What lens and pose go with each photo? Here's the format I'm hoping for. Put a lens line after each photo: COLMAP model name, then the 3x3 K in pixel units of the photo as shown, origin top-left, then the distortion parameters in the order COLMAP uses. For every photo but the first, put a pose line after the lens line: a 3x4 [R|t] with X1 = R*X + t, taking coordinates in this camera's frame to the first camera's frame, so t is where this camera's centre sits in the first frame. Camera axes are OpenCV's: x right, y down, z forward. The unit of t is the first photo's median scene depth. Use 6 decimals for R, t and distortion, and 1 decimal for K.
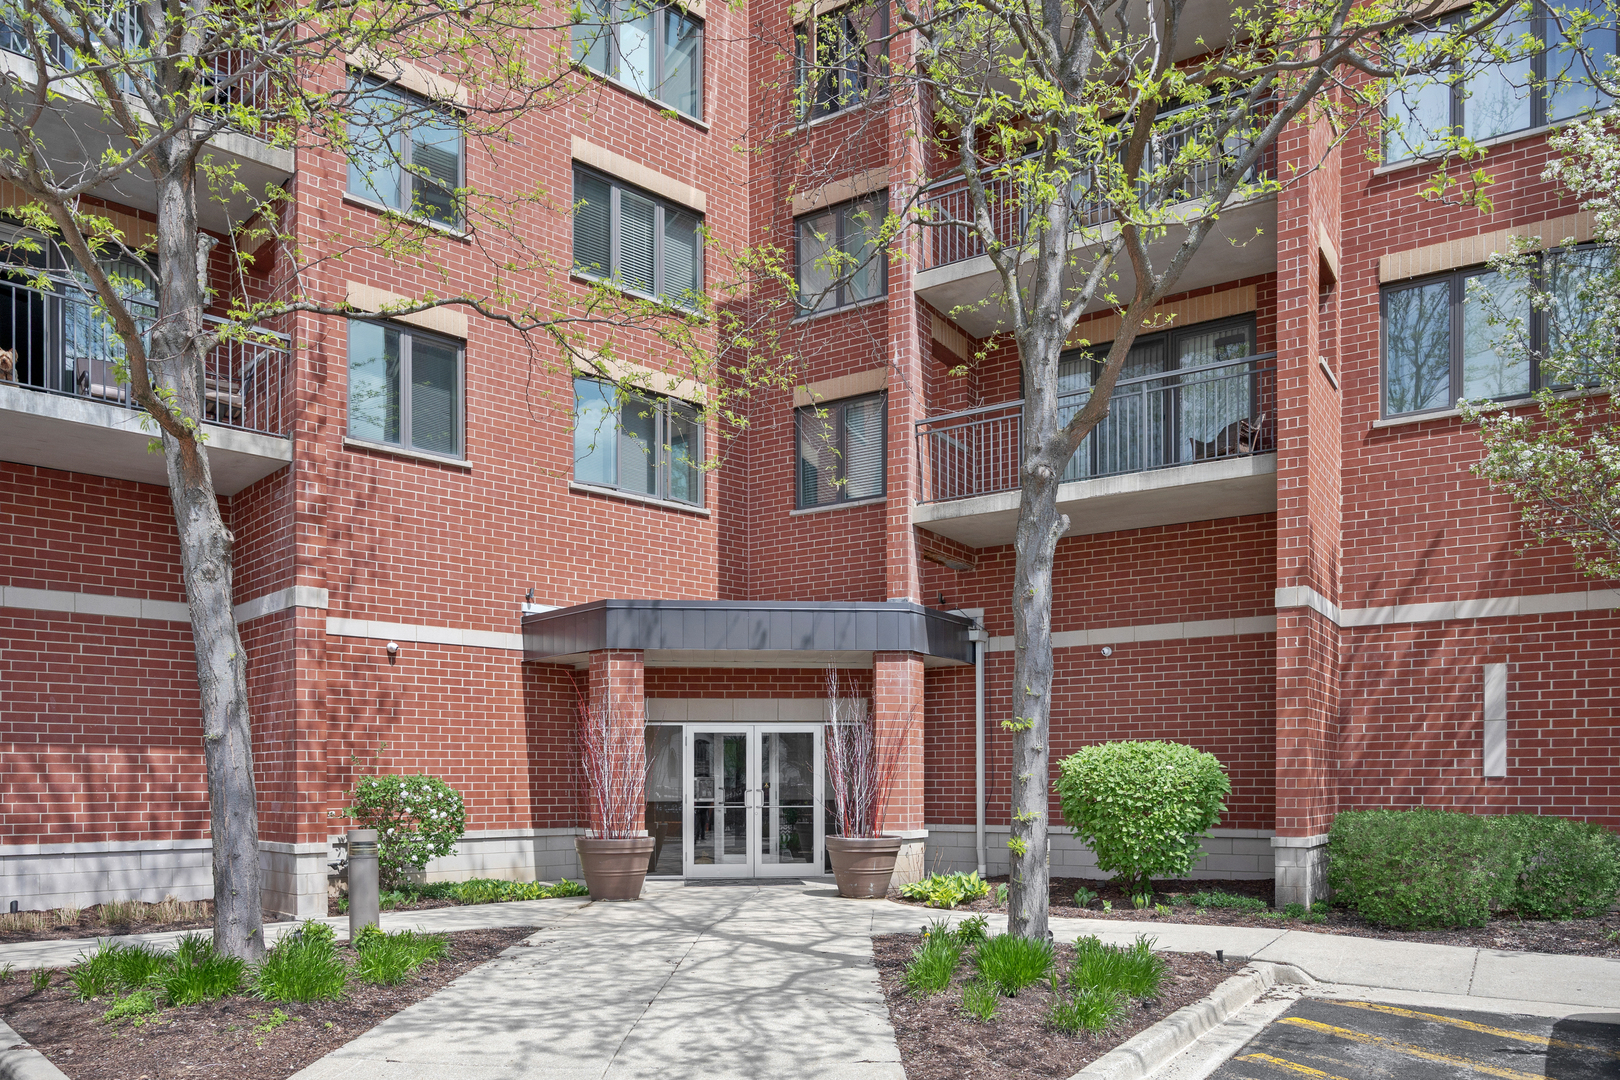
lens RADIAL K [[712.1, 0, 811.7], [0, 712.1, 531.5], [0, 0, 1]] dist [-0.005492, 0.000082]
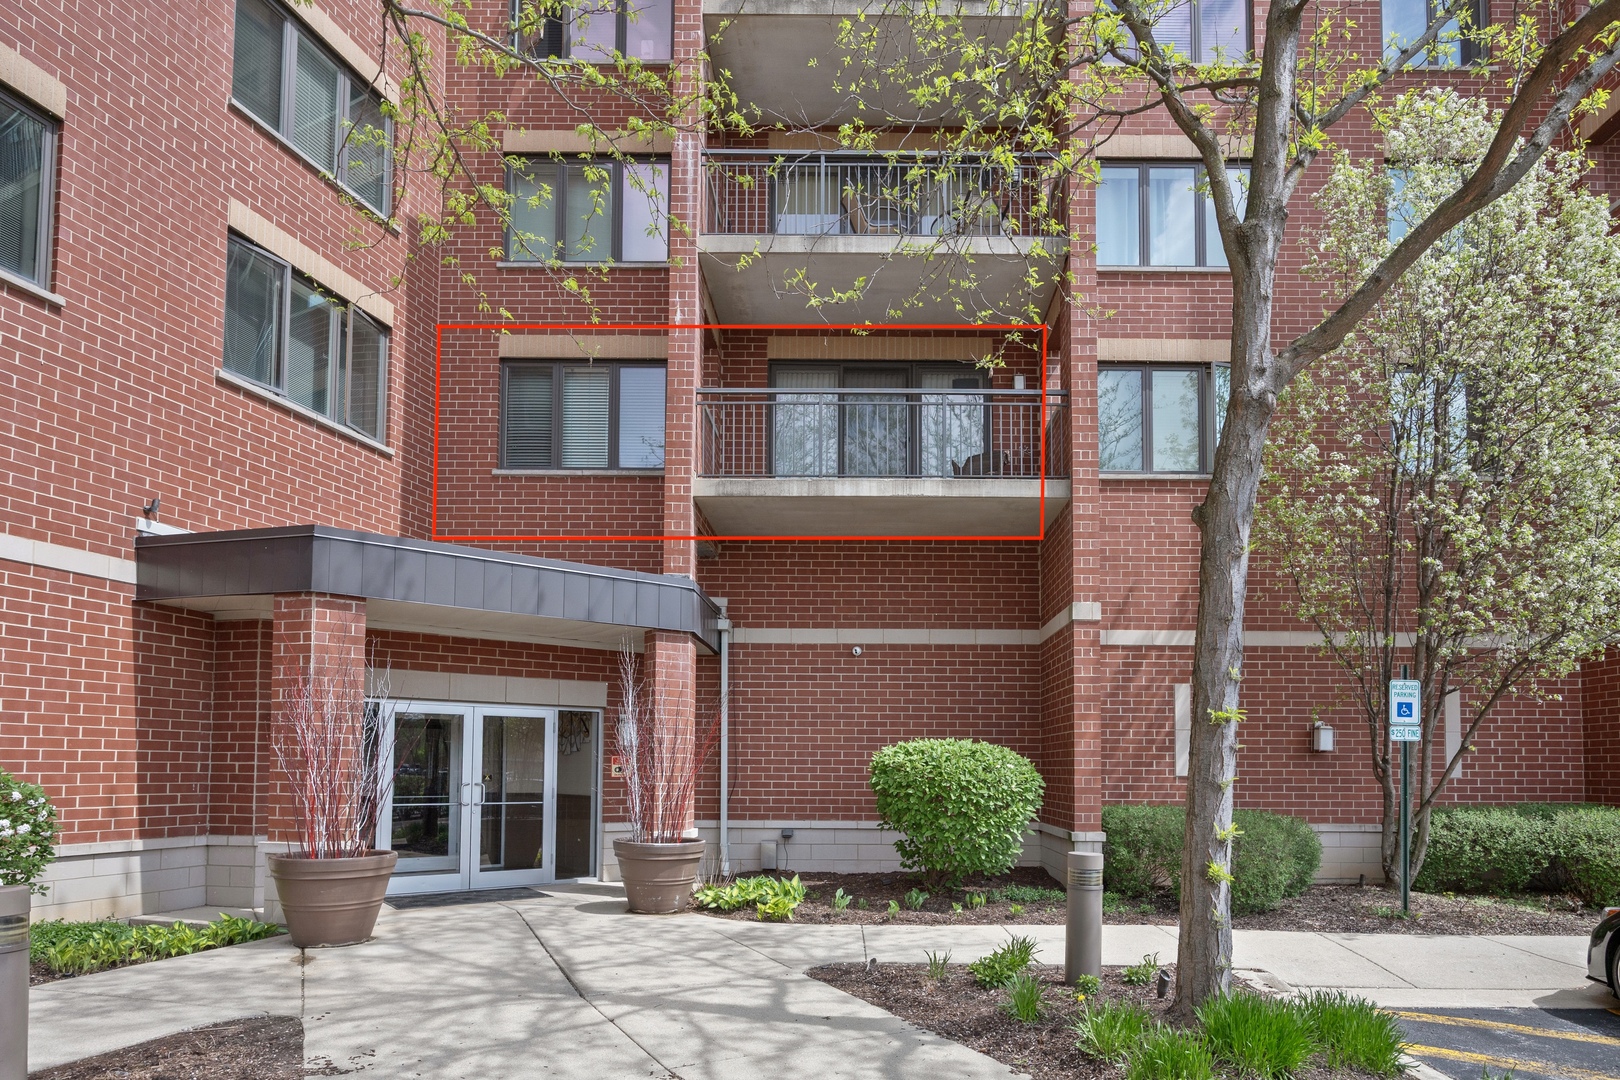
lens RADIAL K [[722.3, 0, 809.1], [0, 722.3, 557.9], [0, 0, 1]] dist [-0.002408, -0.000057]
pose [[0.907209, 0.127261, 0.400970, -0.099504], [-0.146591, 0.989038, 0.017763, 0.034355], [-0.394314, -0.074894, 0.915919, 0.105075]]
